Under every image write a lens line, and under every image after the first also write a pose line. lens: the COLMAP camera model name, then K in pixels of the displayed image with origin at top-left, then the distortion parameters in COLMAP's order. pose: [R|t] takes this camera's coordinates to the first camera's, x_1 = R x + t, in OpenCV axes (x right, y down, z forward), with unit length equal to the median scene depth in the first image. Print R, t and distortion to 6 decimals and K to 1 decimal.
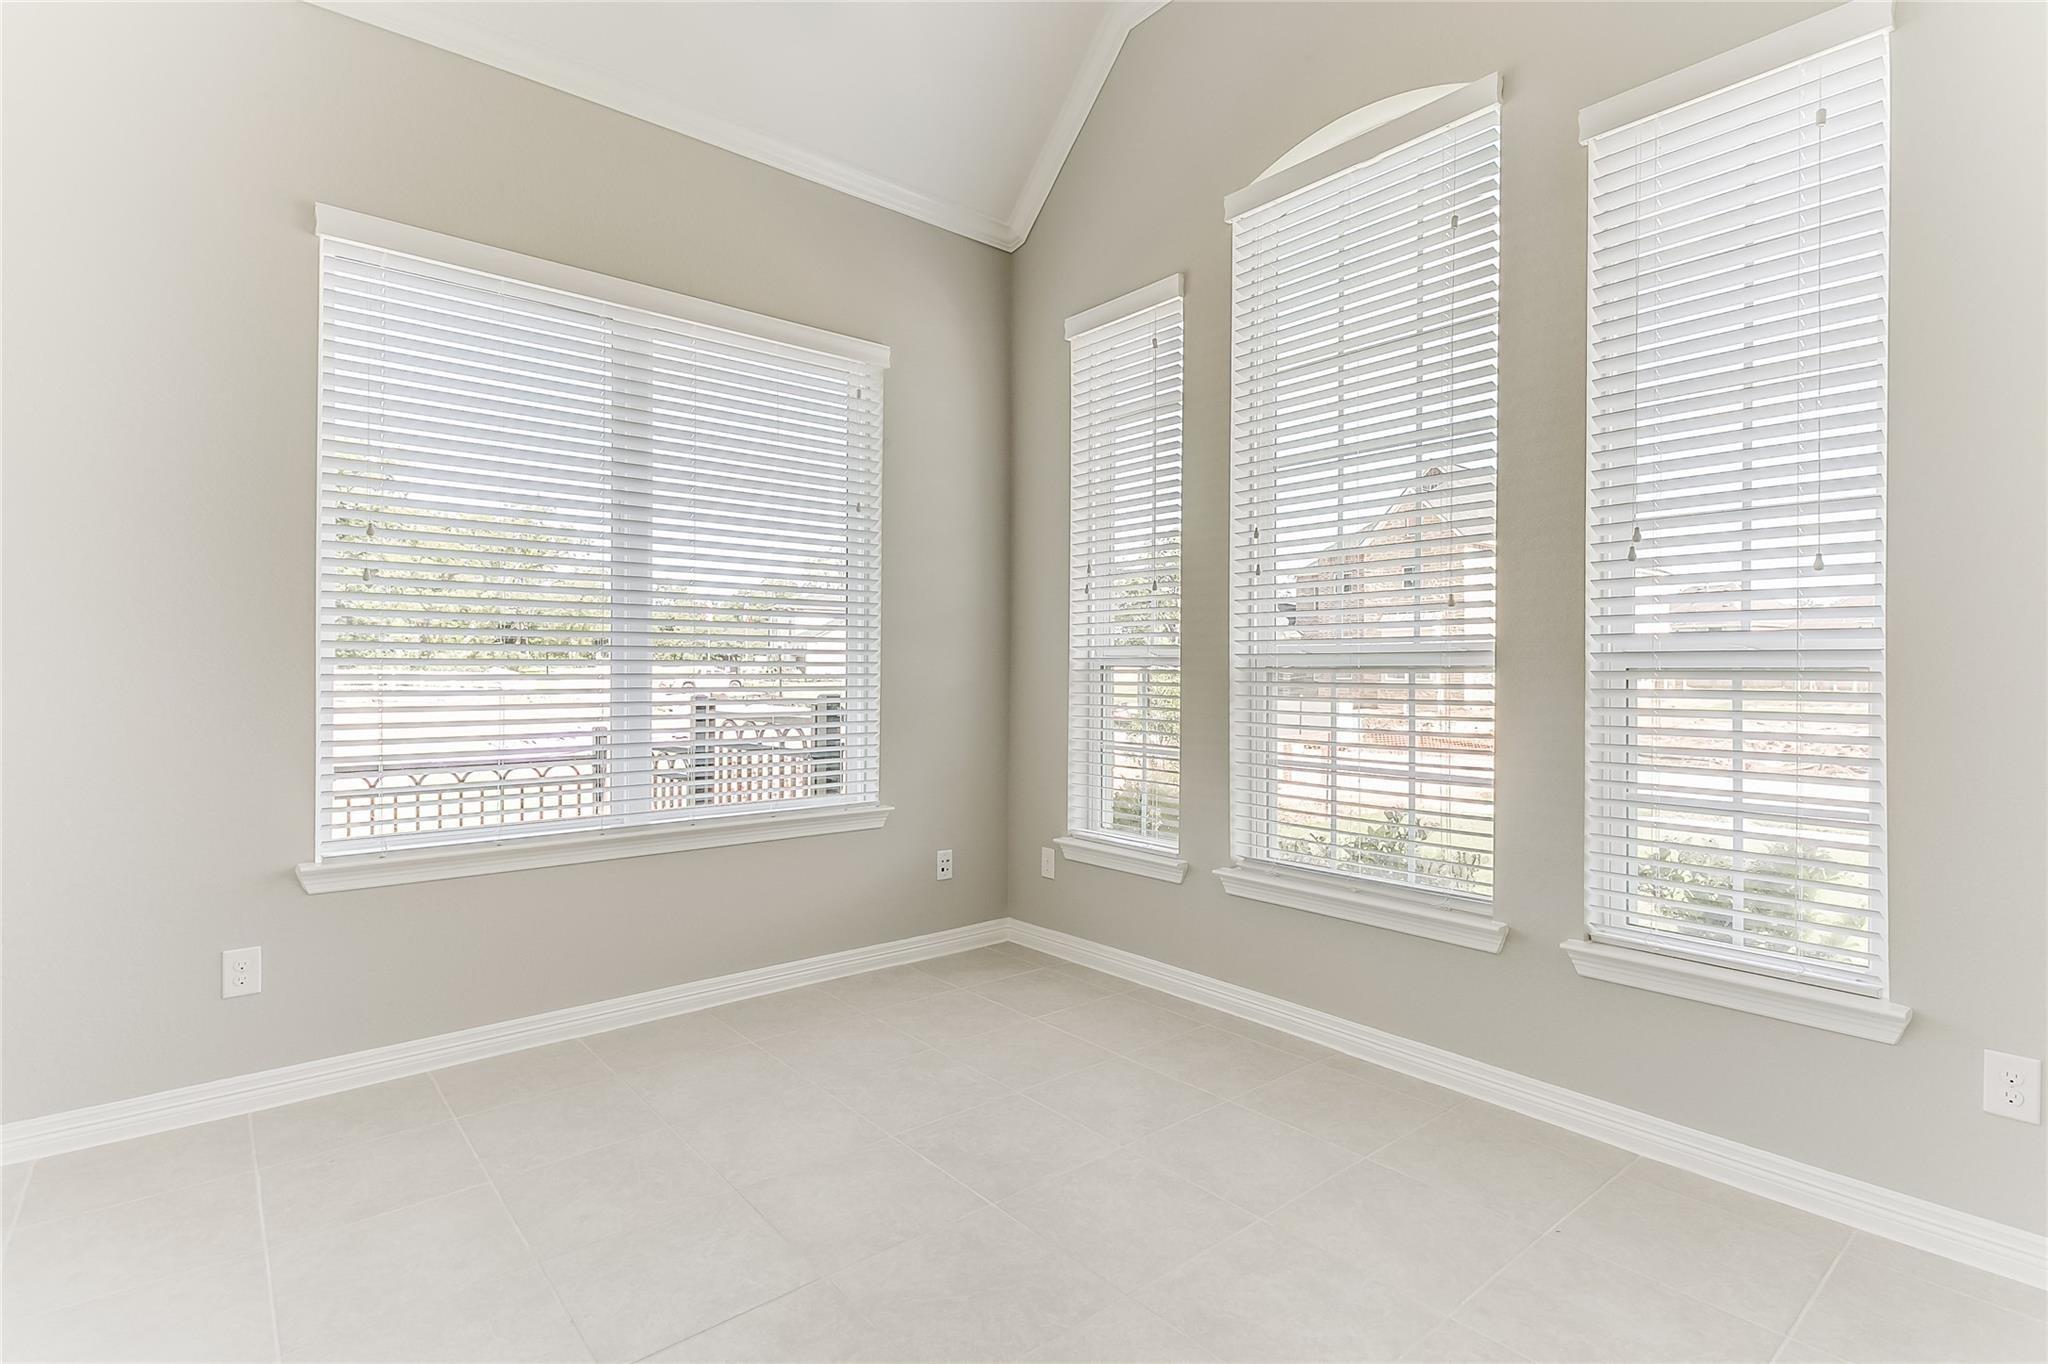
lens RADIAL K [[958.3, 0, 1027.0], [0, 958.3, 662.4], [0, 0, 1]] dist [-0.002867, -0.000464]
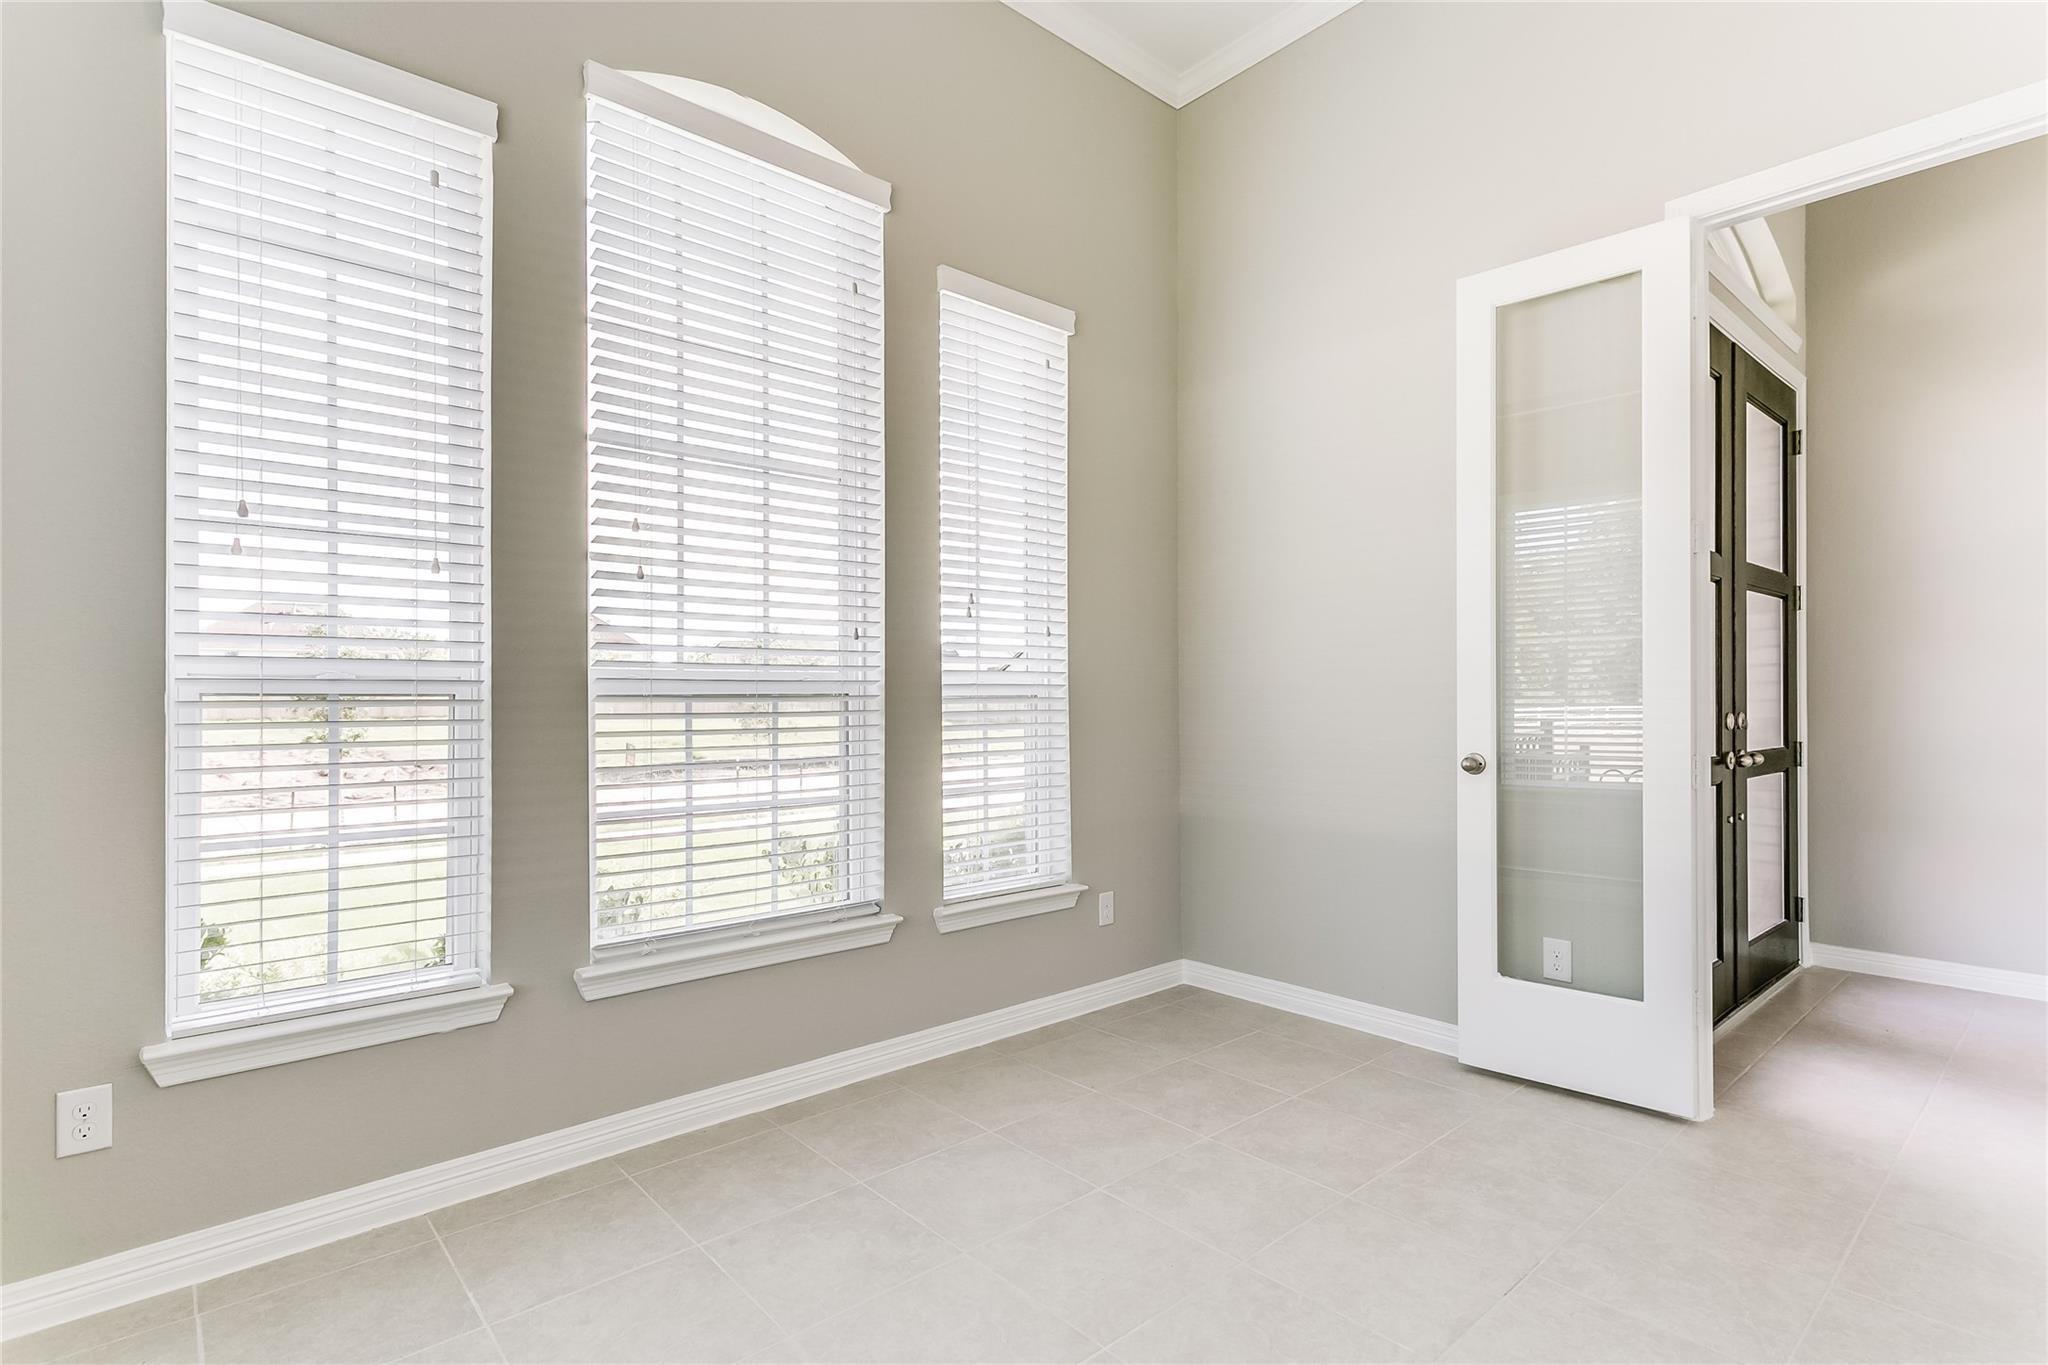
lens RADIAL K [[1006.9, 0, 1014.0], [0, 1006.9, 684.6], [0, 0, 1]] dist [-0.005696, -0.000464]
pose [[-0.027867, 0.004708, 0.999601, -0.645396], [-0.007739, 0.999958, -0.004925, -0.002929], [-0.999582, -0.007873, -0.027830, 0.775956]]
